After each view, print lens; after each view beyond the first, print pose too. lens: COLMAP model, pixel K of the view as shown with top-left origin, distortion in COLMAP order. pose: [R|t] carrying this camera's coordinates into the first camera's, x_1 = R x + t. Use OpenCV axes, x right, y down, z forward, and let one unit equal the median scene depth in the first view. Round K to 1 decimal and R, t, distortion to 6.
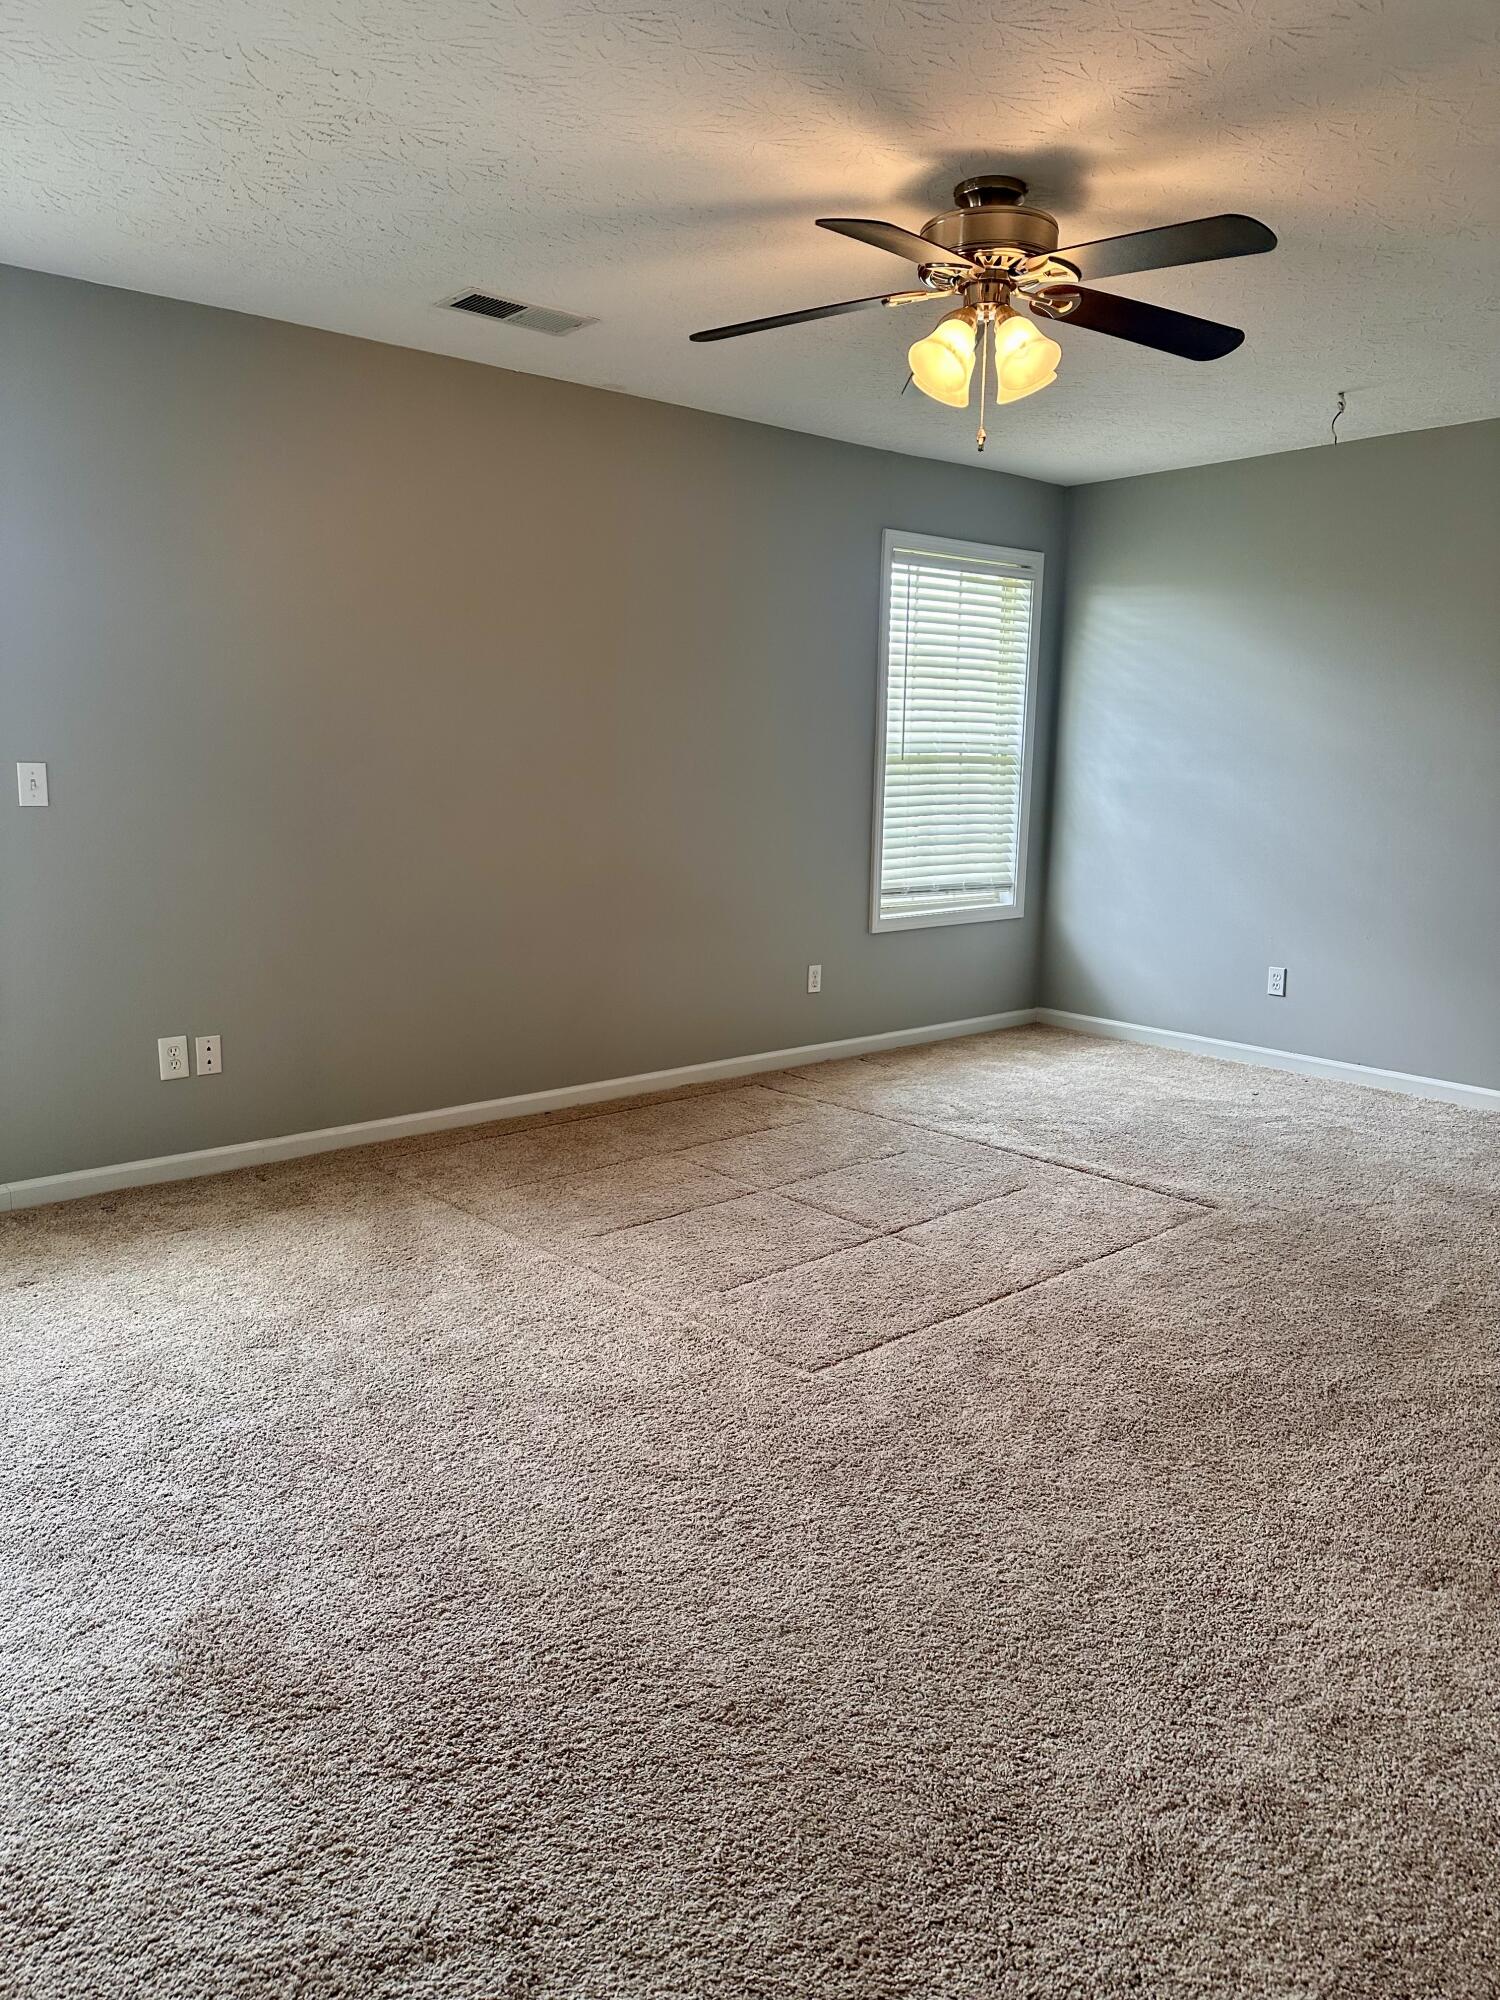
lens RADIAL K [[1382.6, 0, 757.8], [0, 1382.6, 1016.2], [0, 0, 1]] dist [0.038405, -0.038379]
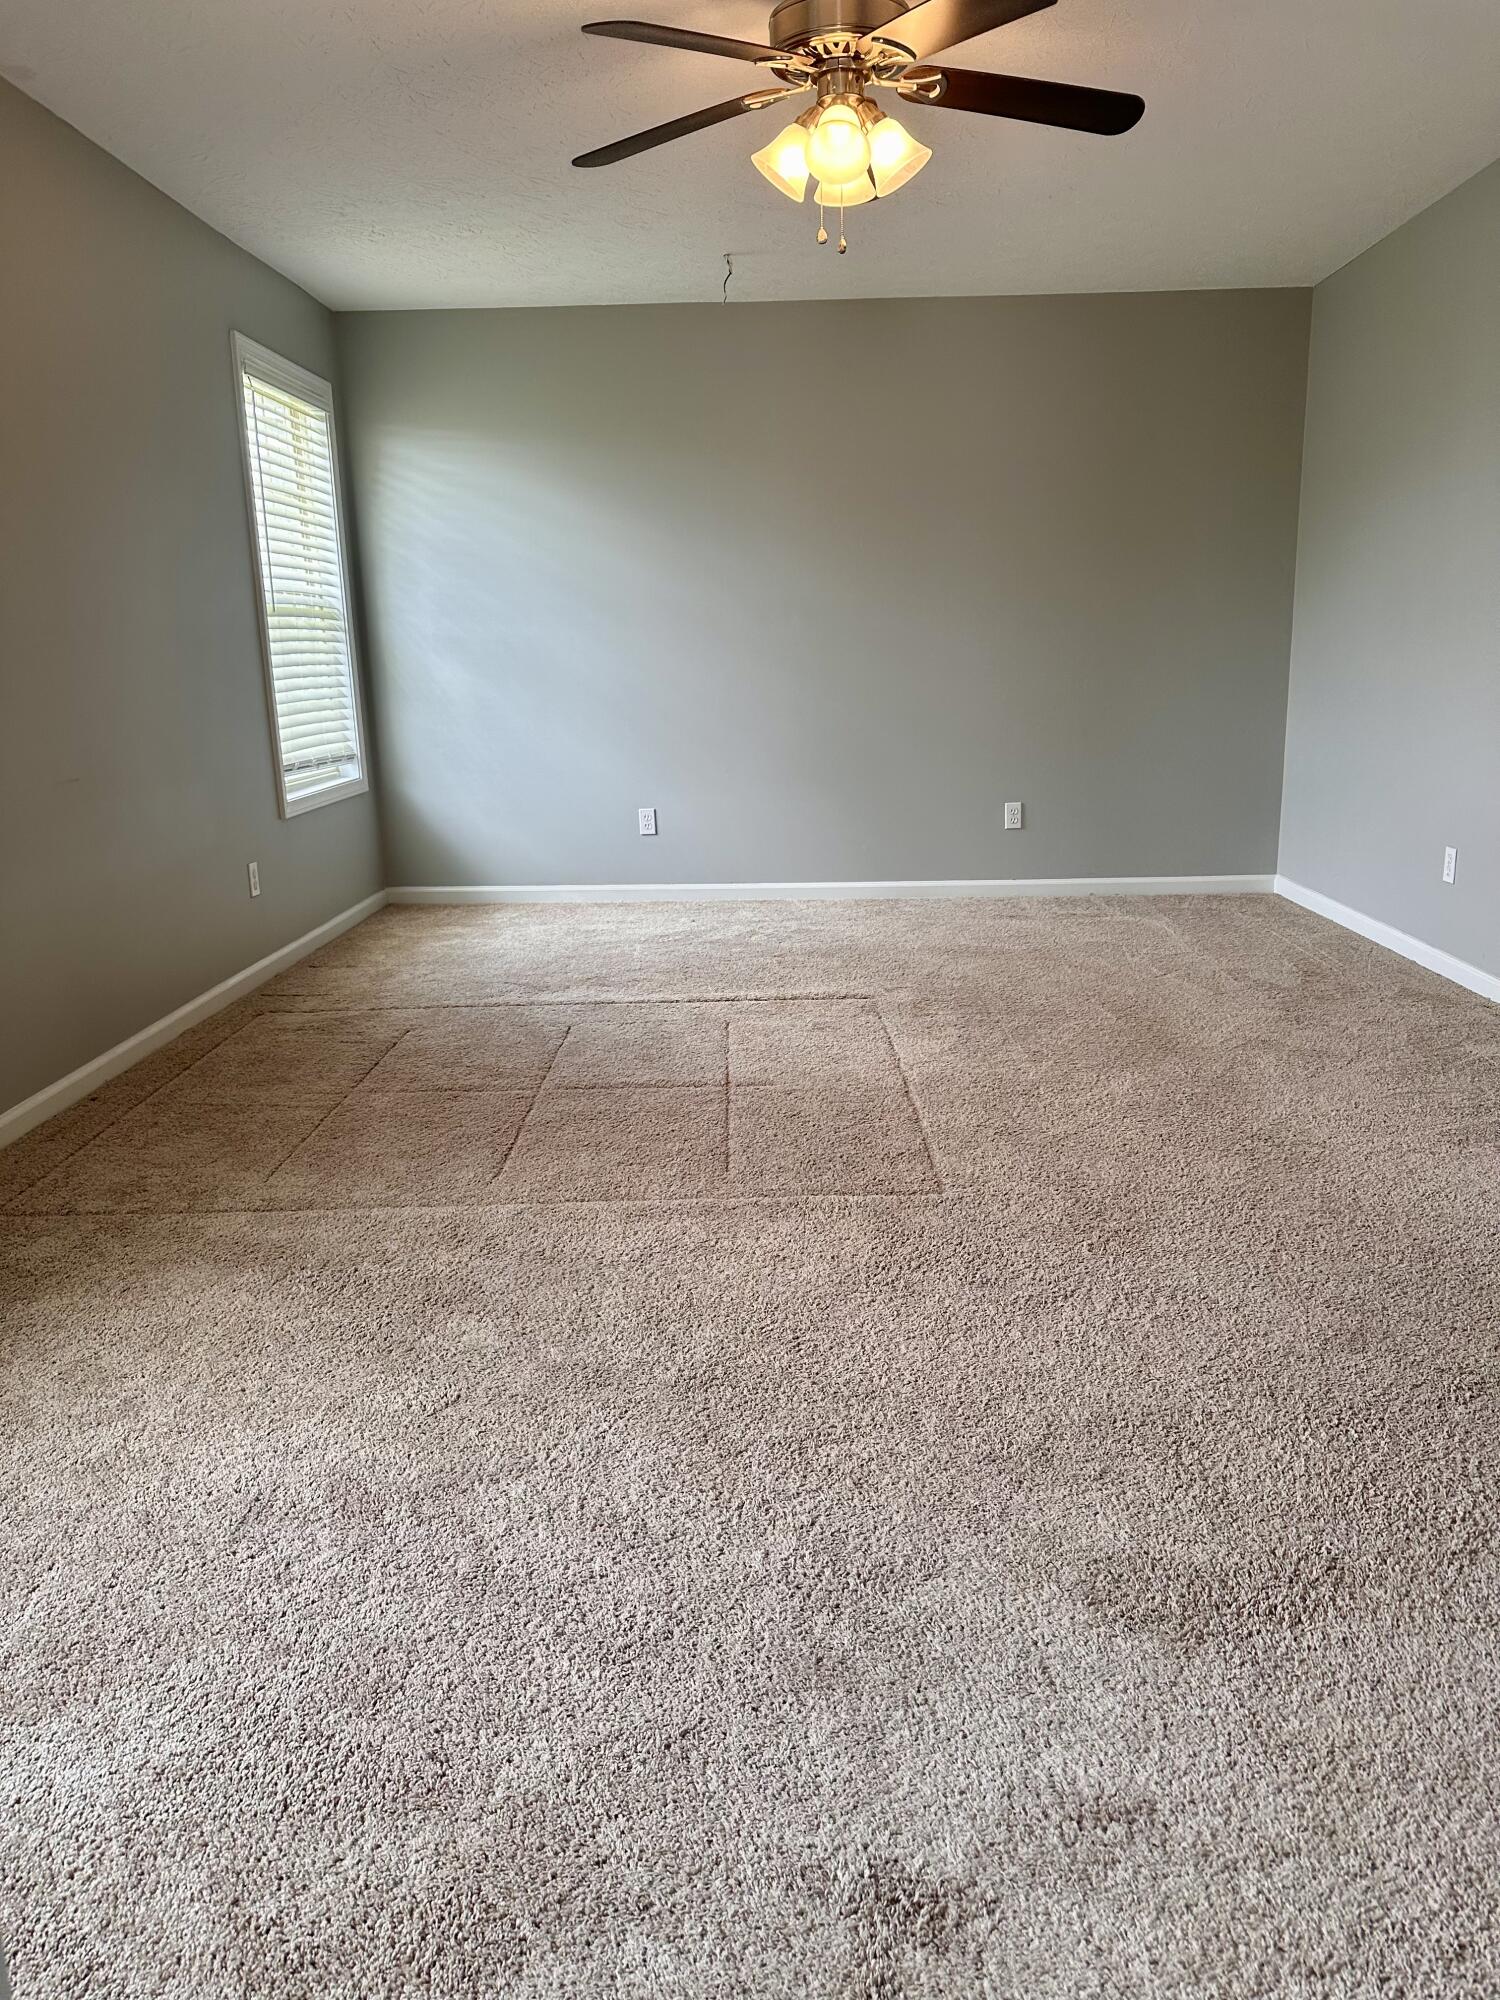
lens RADIAL K [[1382.6, 0, 769.1], [0, 1382.6, 996.2], [0, 0, 1]] dist [0.038405, -0.038379]
pose [[0.655477, -0.204139, 0.727102, -0.763278], [0.163829, 0.978284, 0.126970, -0.027322], [-0.737232, 0.035894, 0.674686, 0.436576]]
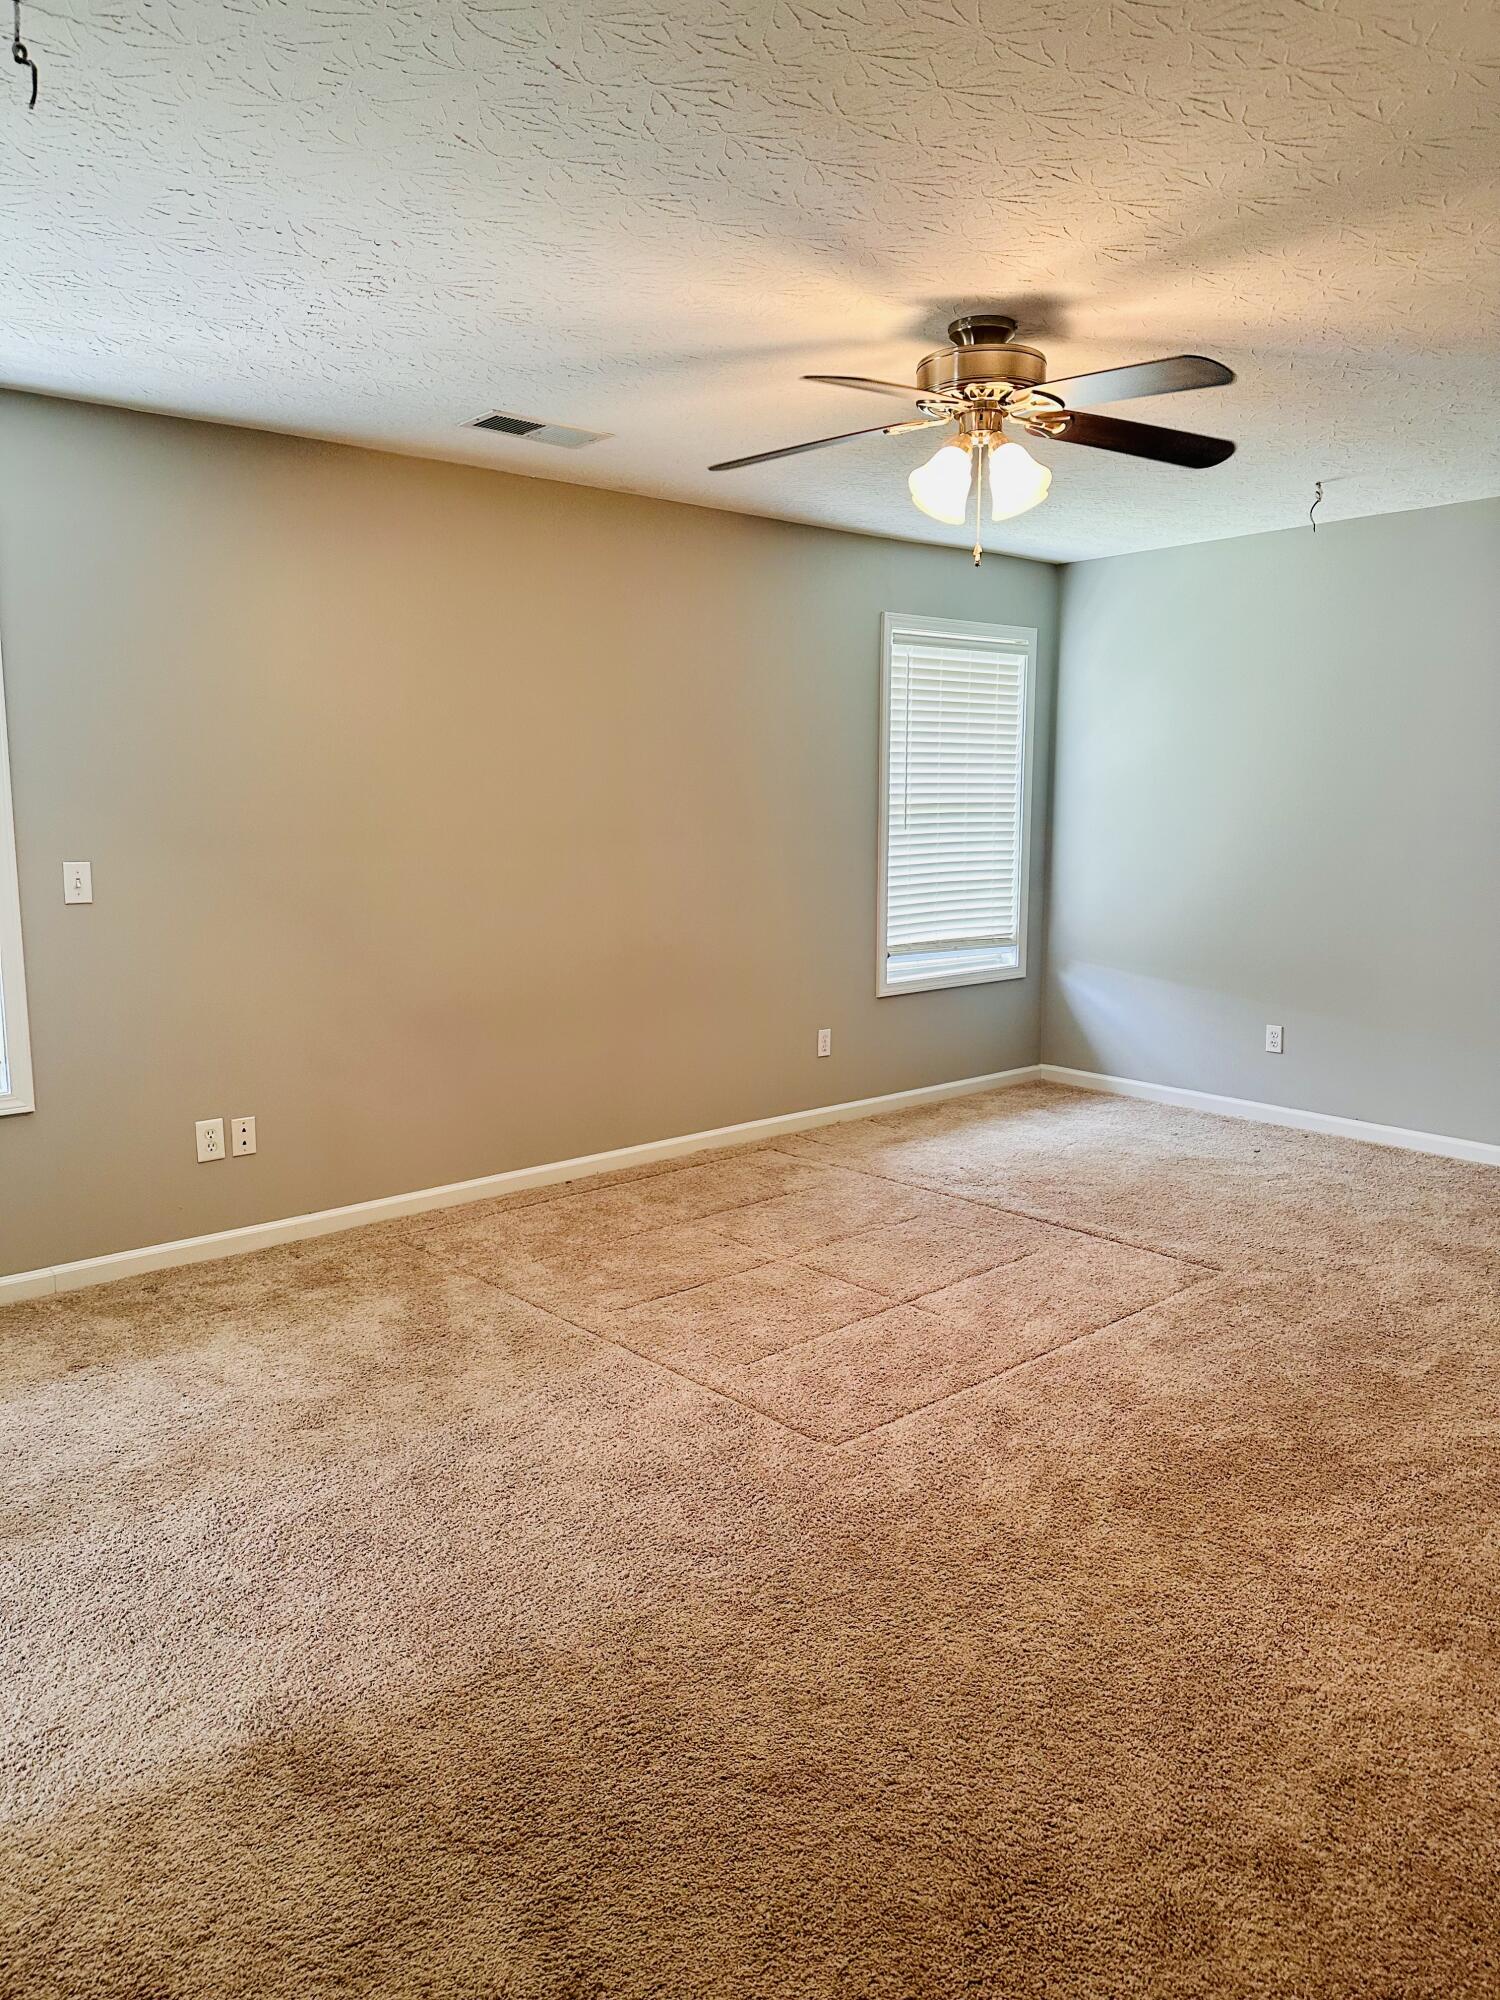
lens RADIAL K [[1382.6, 0, 761.8], [0, 1382.6, 1006.2], [0, 0, 1]] dist [0.038405, -0.038379]
pose [[0.999866, -0.016312, 0.001421, -0.013408], [0.016354, 0.999156, -0.037669, -0.034007], [-0.000805, 0.037687, 0.999289, -0.054655]]
